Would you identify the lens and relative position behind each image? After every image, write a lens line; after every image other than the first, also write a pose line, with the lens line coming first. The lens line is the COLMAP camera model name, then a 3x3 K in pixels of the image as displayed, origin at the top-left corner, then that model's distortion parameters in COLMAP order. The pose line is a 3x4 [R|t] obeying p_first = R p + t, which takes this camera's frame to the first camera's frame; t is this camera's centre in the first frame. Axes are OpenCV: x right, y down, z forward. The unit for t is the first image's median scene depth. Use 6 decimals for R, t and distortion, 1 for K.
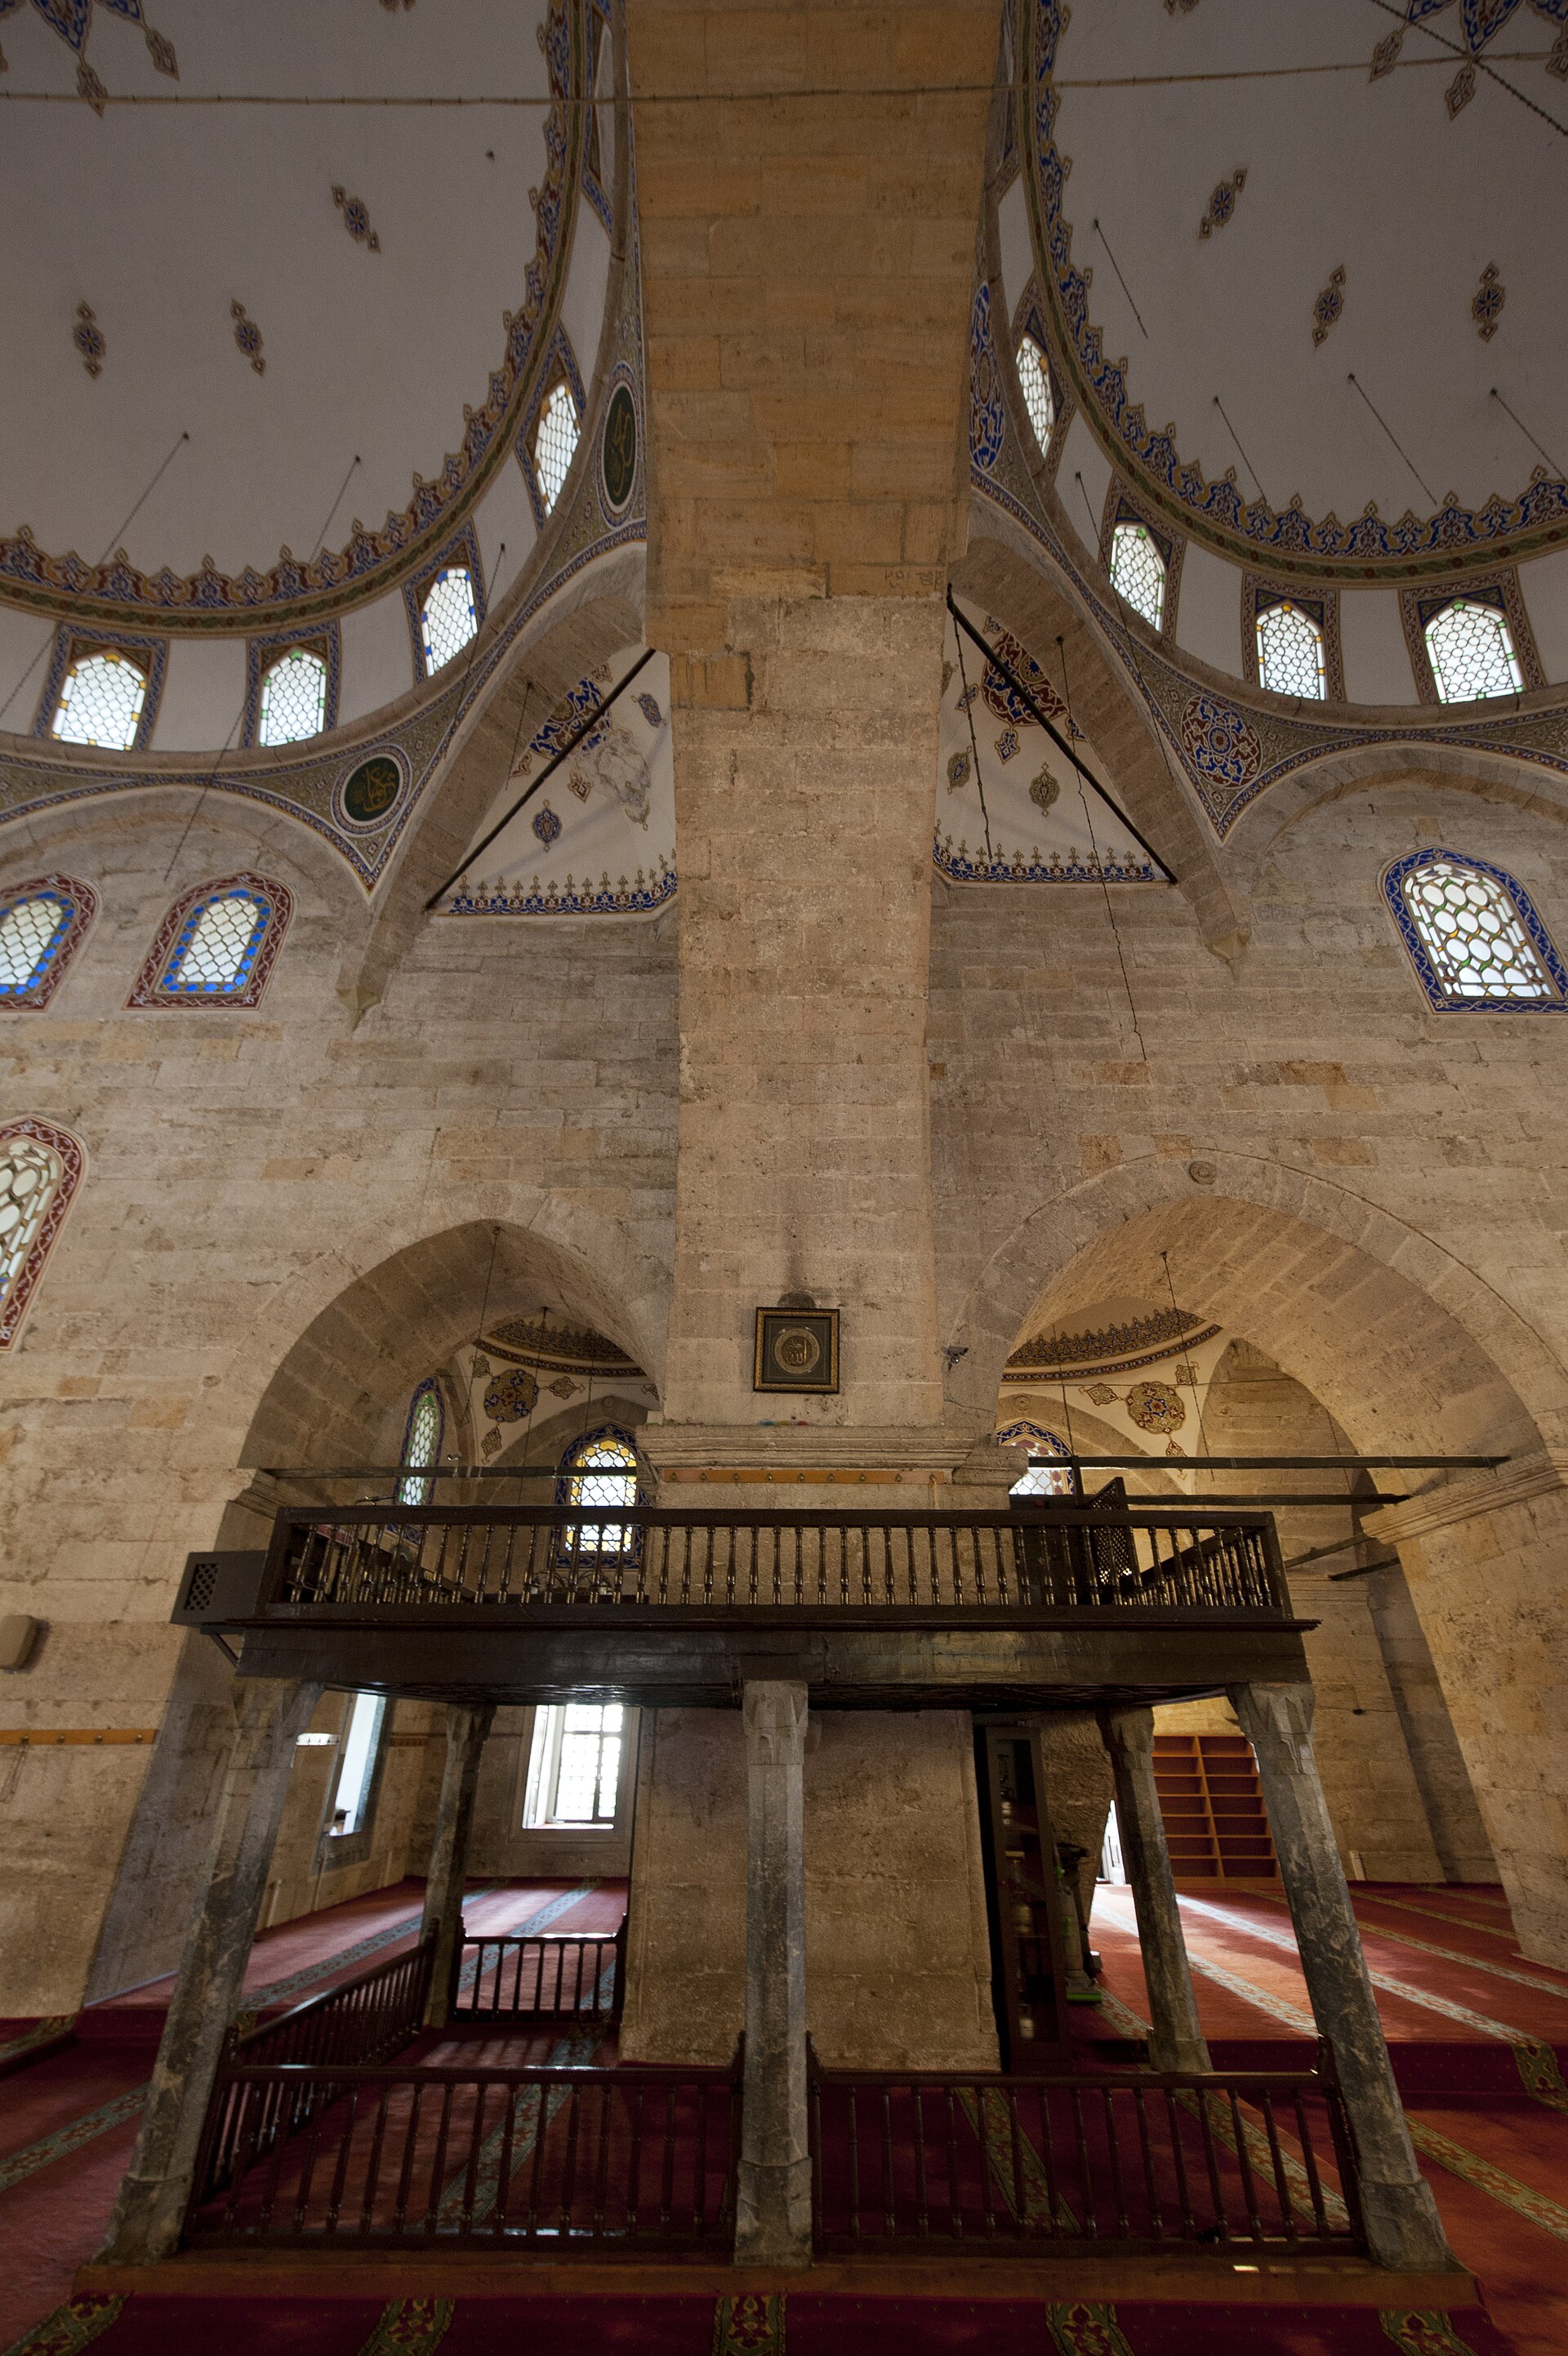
lens RADIAL K [[959.1, 0, 778.1], [0, 959.1, 1185.2], [0, 0, 1]] dist [0.009562, -0.000396]
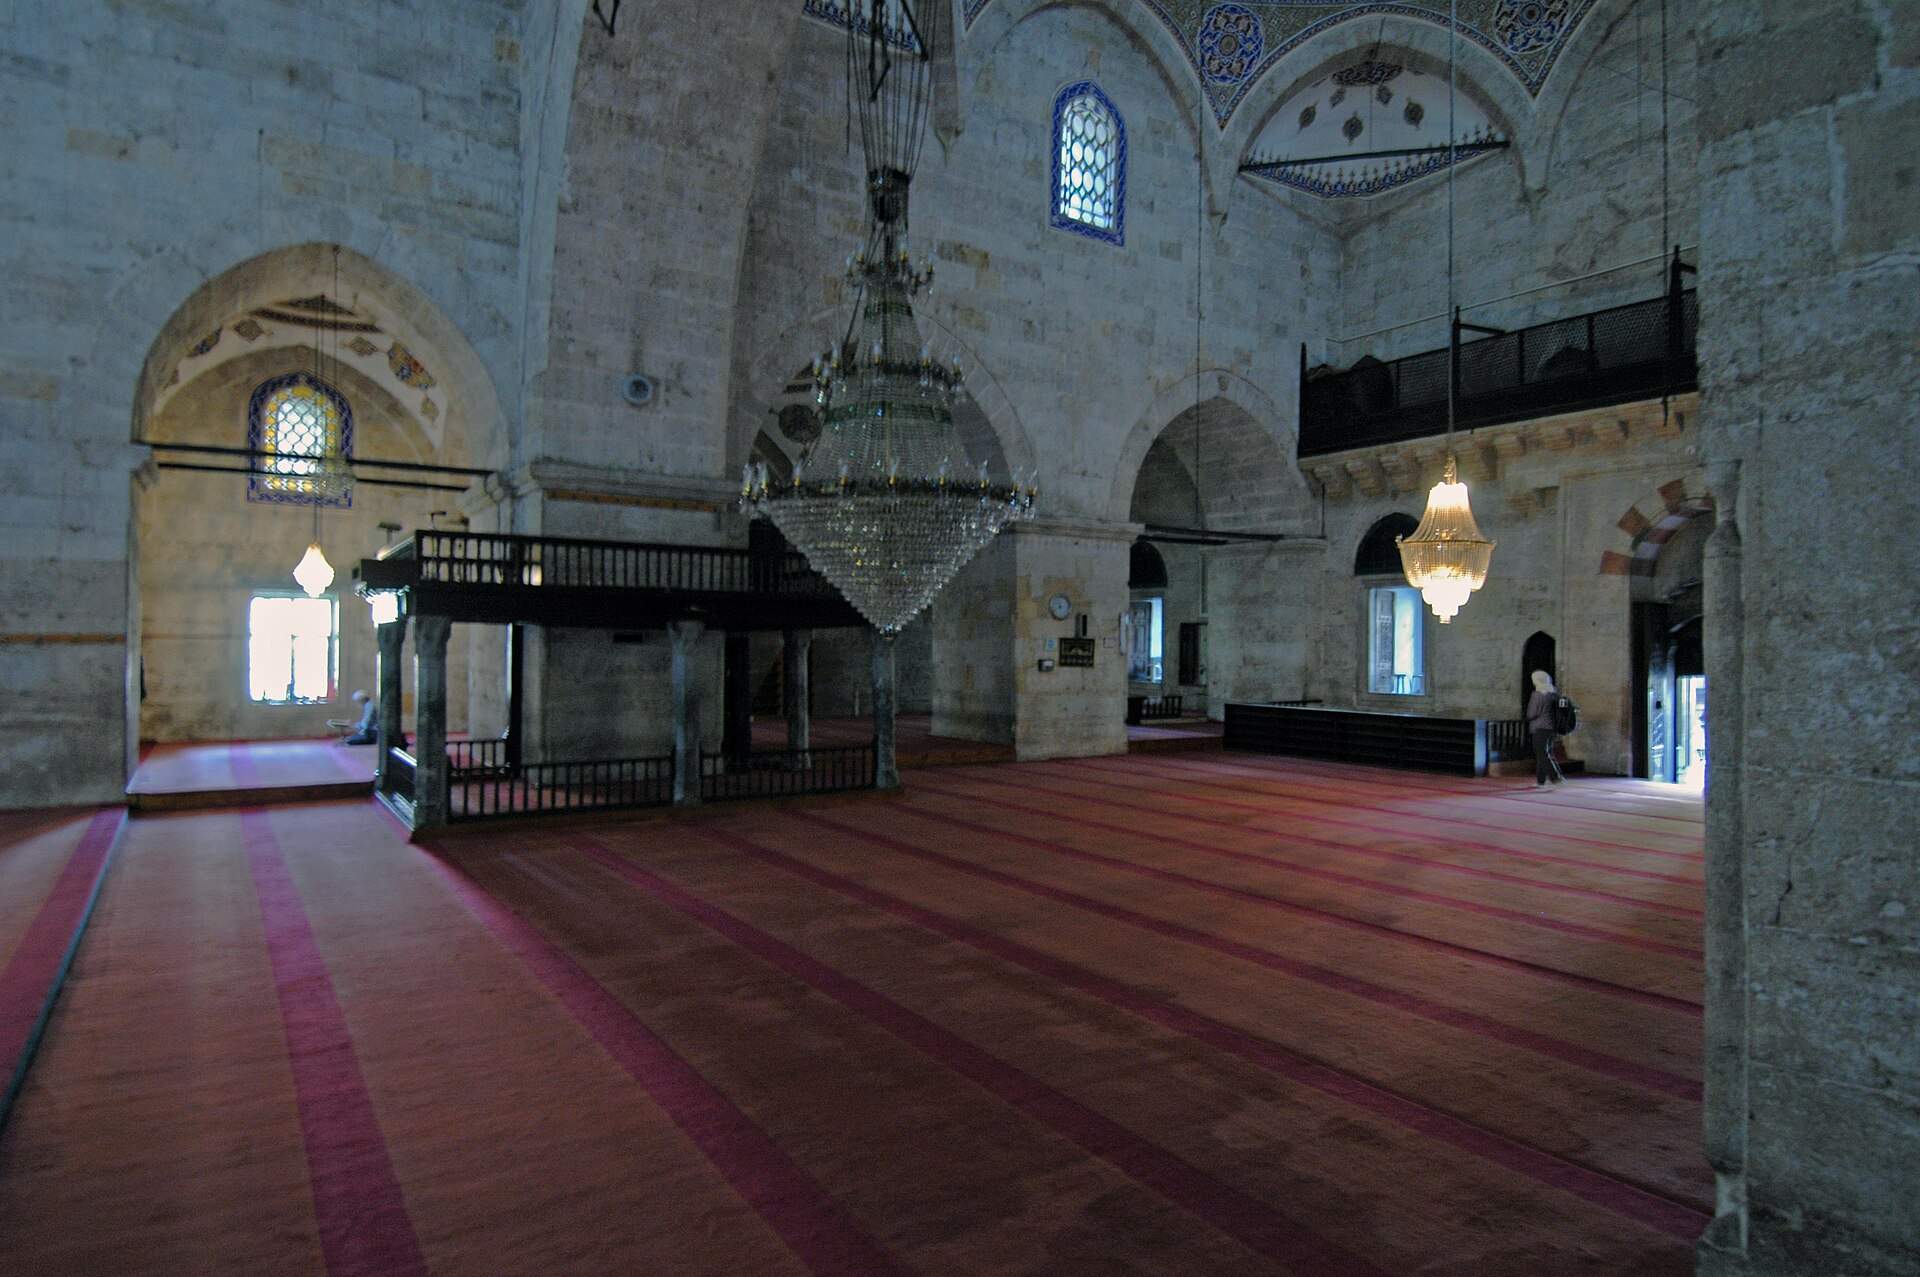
lens RADIAL K [[1117.3, 0, 964.9], [0, 1117.3, 646.1], [0, 0, 1]] dist [0.020717, -0.008797]
pose [[0.825396, 0.001347, 0.564552, -0.495725], [-0.285782, 0.863405, 0.415765, -0.360698], [-0.486877, -0.504510, 0.713036, -0.614770]]
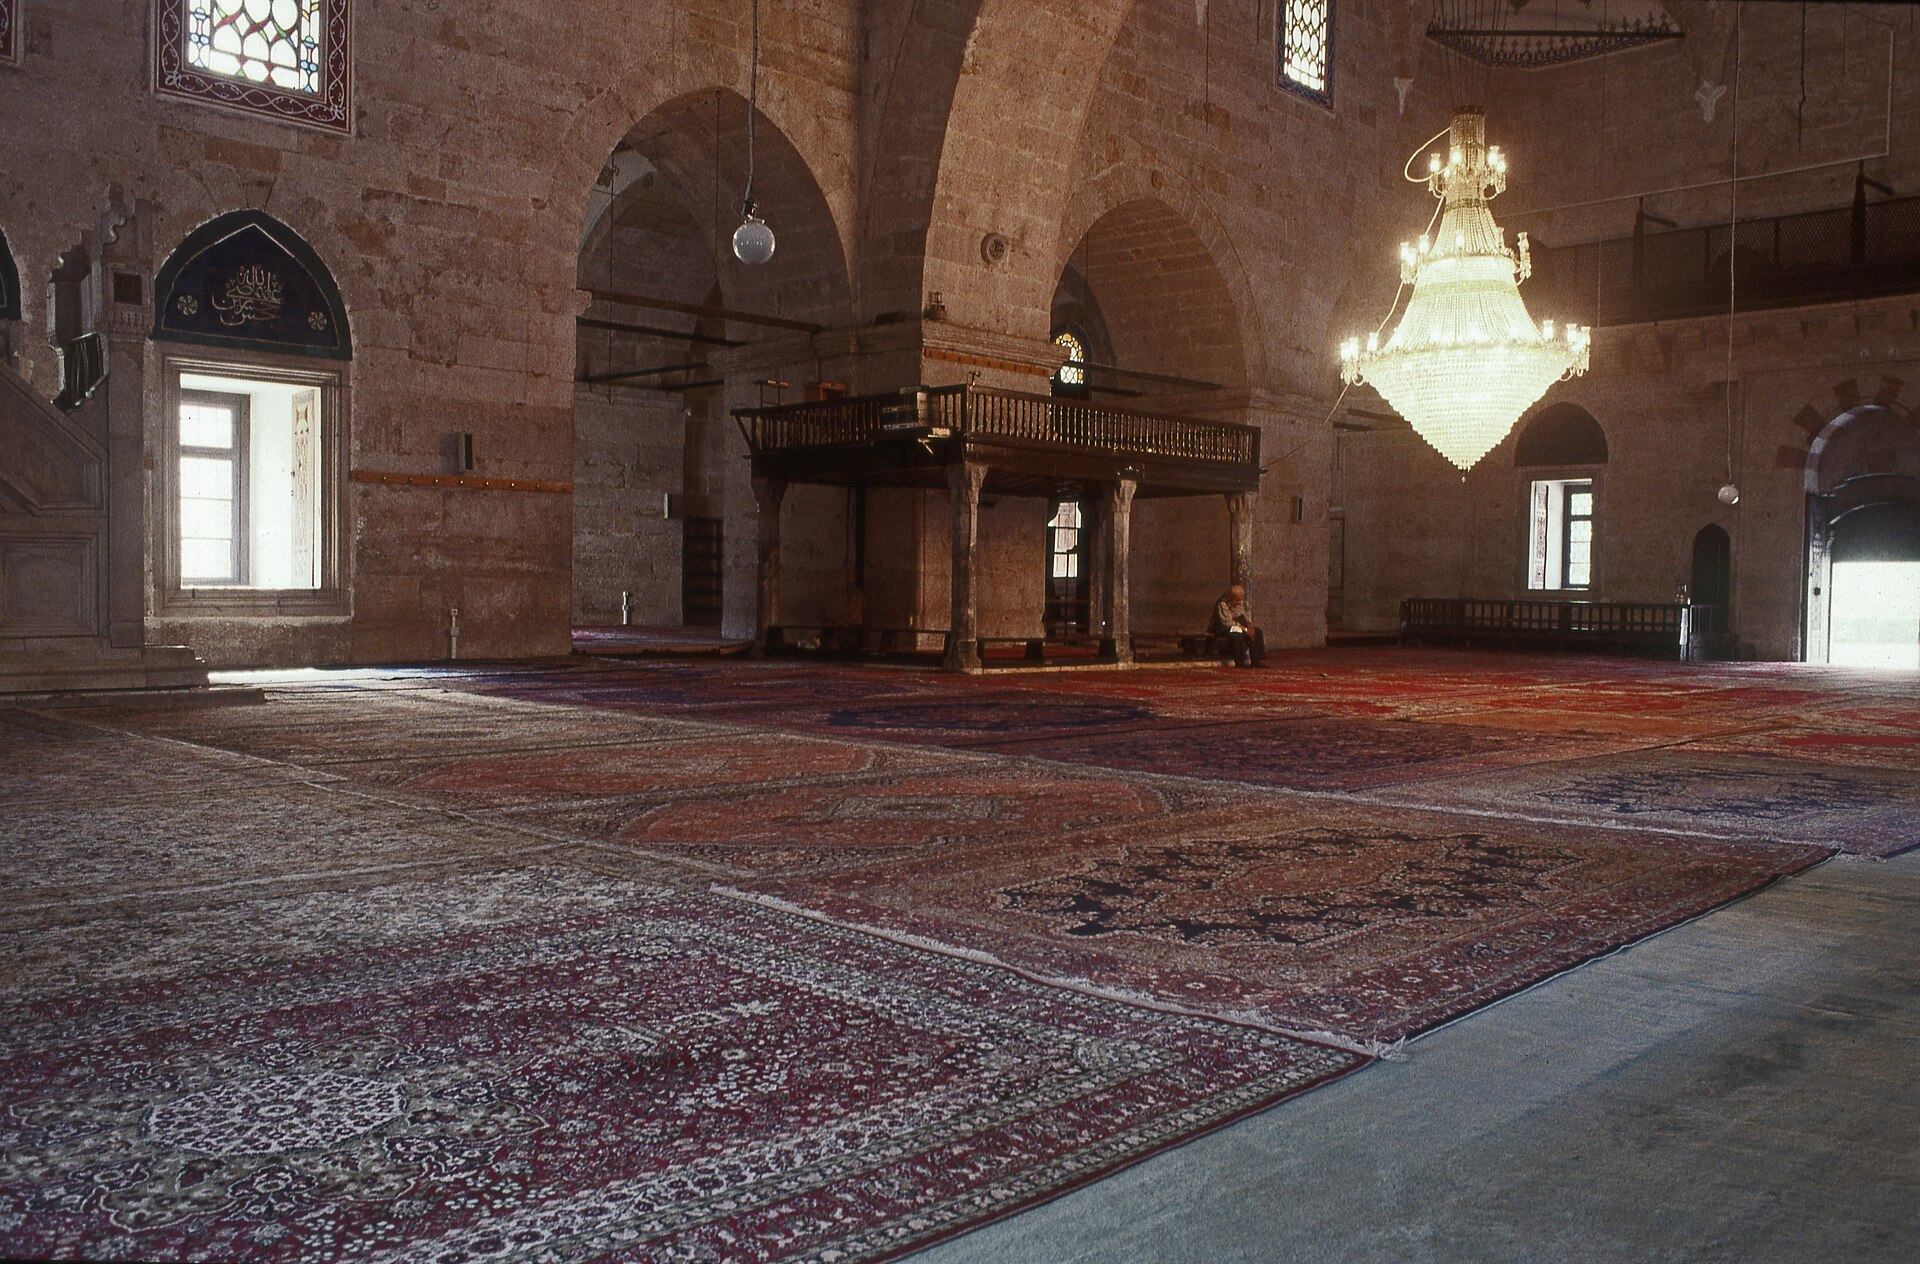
lens RADIAL K [[1607.5, 0, 956.3], [0, 1607.5, 630.9], [0, 0, 1]] dist [-0.044966, 0.023619]
pose [[0.698420, -0.013500, 0.715560, -1.621166], [-0.369452, 0.849503, 0.376629, -0.251004], [-0.612955, -0.527411, 0.588323, -0.631690]]
